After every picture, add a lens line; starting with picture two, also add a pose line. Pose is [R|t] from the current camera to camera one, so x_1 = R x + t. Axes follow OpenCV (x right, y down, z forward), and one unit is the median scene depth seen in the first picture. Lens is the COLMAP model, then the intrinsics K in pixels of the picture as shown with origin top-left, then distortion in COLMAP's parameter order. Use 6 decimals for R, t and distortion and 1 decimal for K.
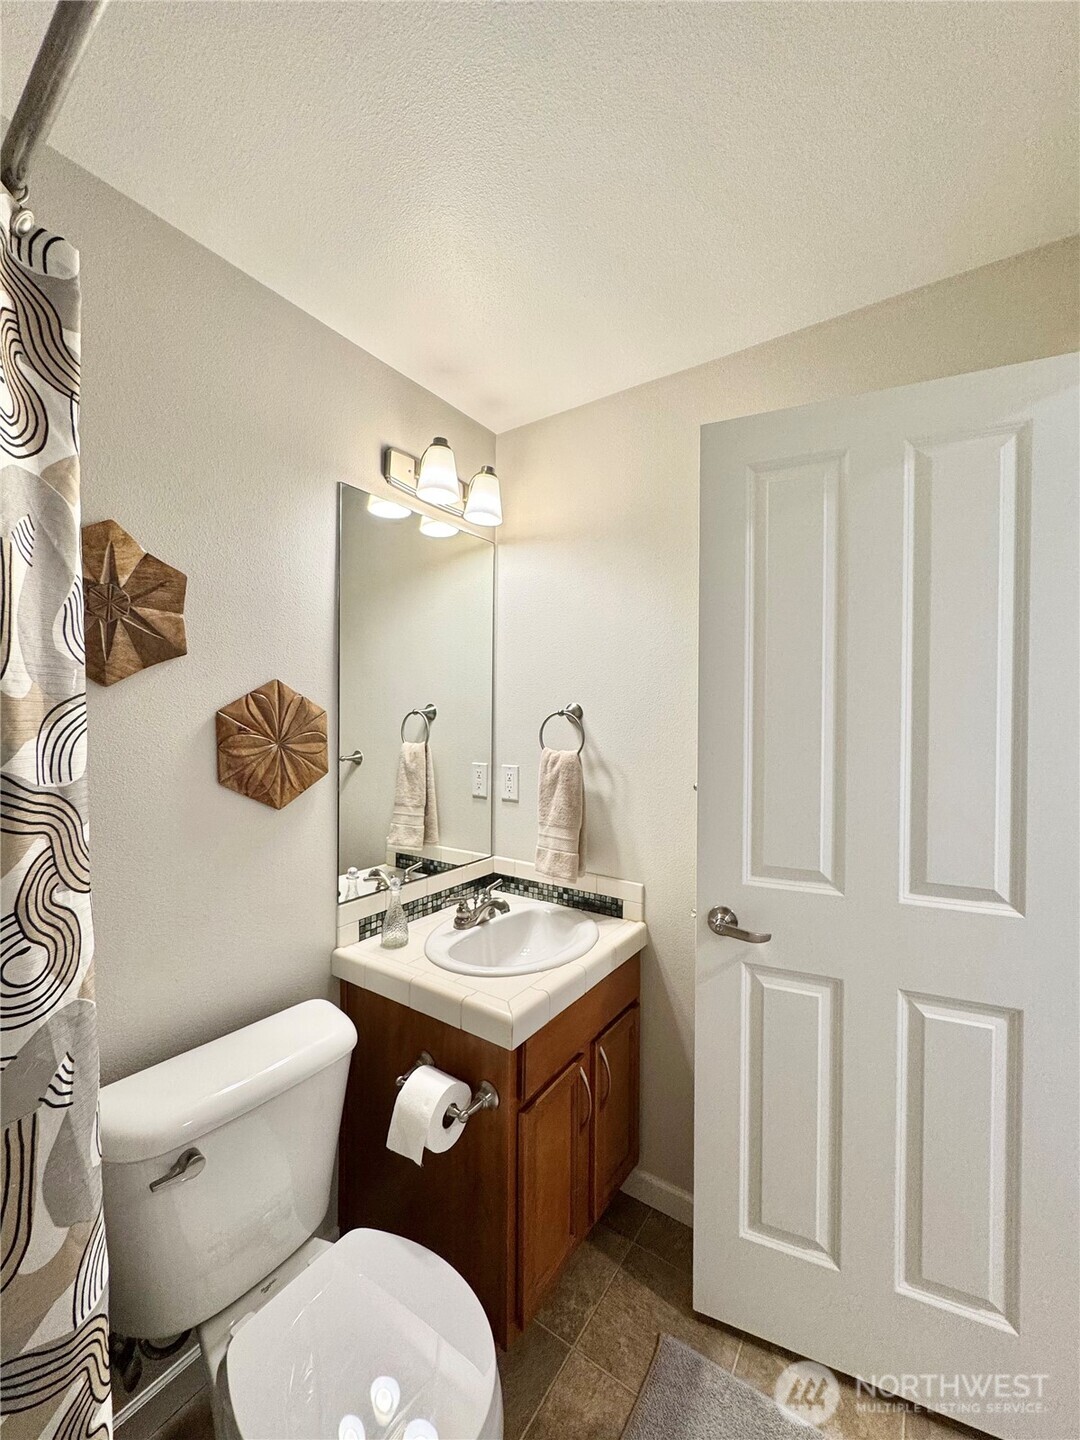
lens RADIAL K [[583.2, 0, 540.0], [0, 583.2, 720.0], [0, 0, 1]] dist [-0.001132, 0.000165]
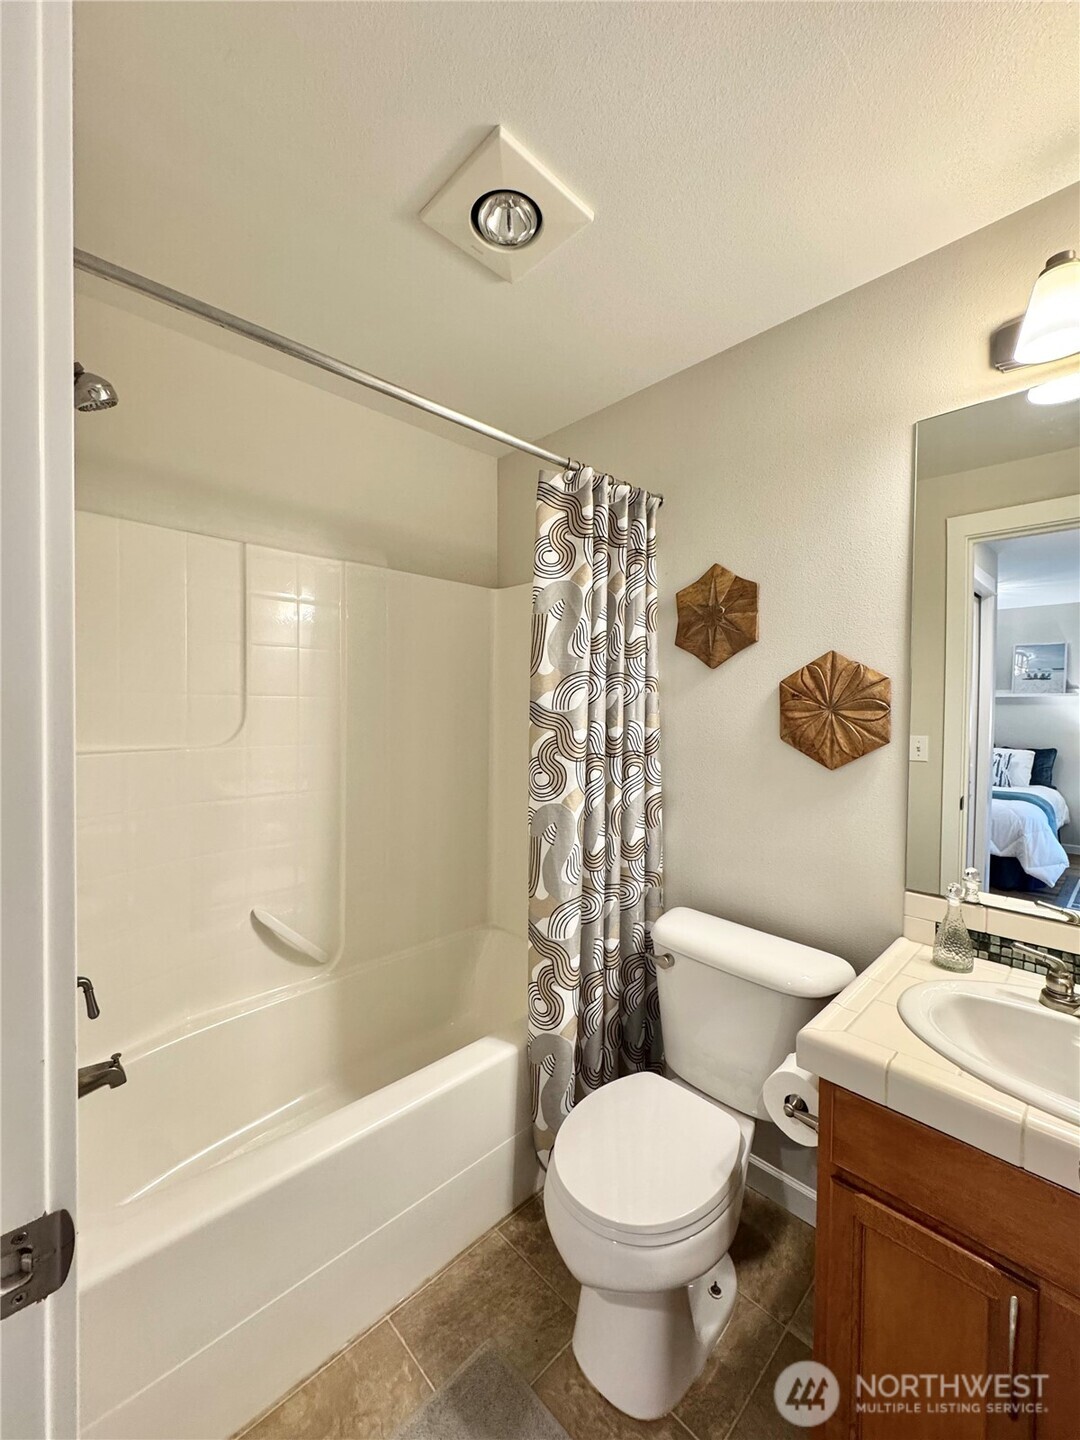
lens RADIAL K [[574.2, 0, 540.0], [0, 574.2, 720.0], [0, 0, 1]] dist [-0.001101, 0.000090]
pose [[-0.202653, 0.016438, -0.979113, 0.751608], [-0.022063, 0.999529, 0.021347, 0.051690], [0.979002, 0.025928, -0.202195, 0.710289]]
